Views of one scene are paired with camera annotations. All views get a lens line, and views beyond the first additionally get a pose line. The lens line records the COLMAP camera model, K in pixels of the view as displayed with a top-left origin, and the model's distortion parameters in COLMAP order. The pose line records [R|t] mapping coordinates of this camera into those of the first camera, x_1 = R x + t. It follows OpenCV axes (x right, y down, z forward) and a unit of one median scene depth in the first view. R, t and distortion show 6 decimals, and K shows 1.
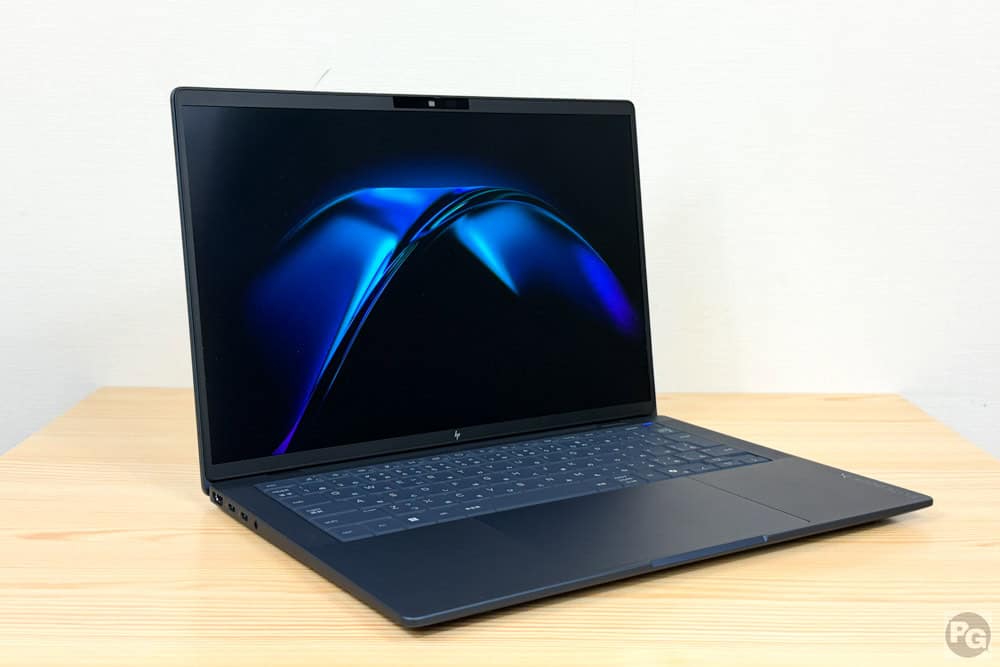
lens RADIAL K [[1285.2, 0, 500.0], [0, 1285.2, 333.5], [0, 0, 1]] dist [-0.000482, 0.000049]
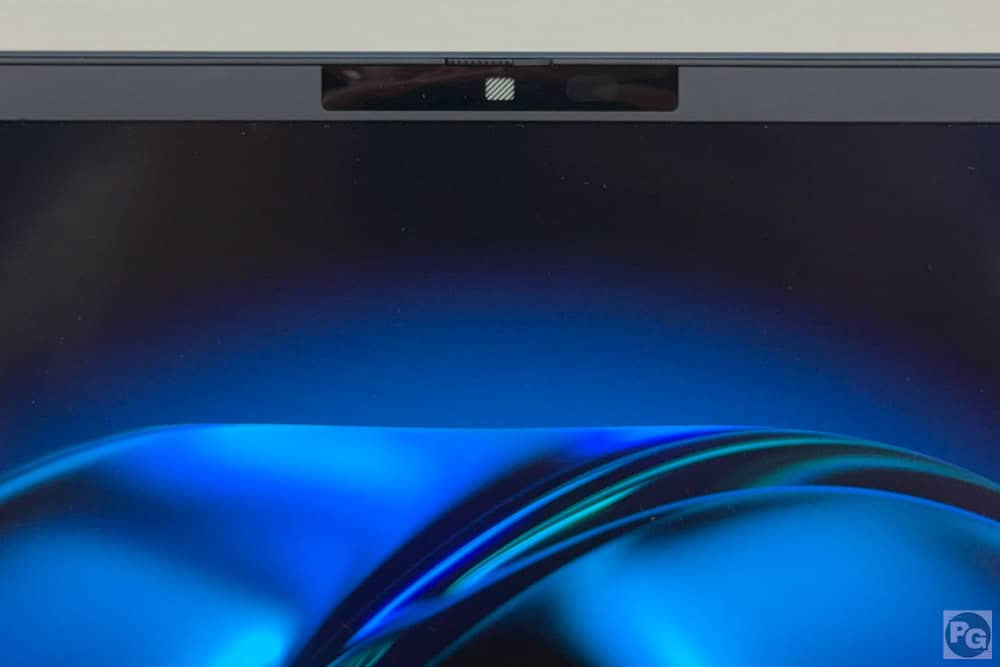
lens RADIAL K [[1418.6, 0, 500.0], [0, 1418.6, 333.5], [0, 0, 1]] dist [0.013091, 0.009533]
pose [[0.834058, 0.076781, -0.546308, 0.099992], [-0.076921, 0.996780, 0.022656, -0.138046], [0.546288, 0.023126, 0.837278, 0.771761]]
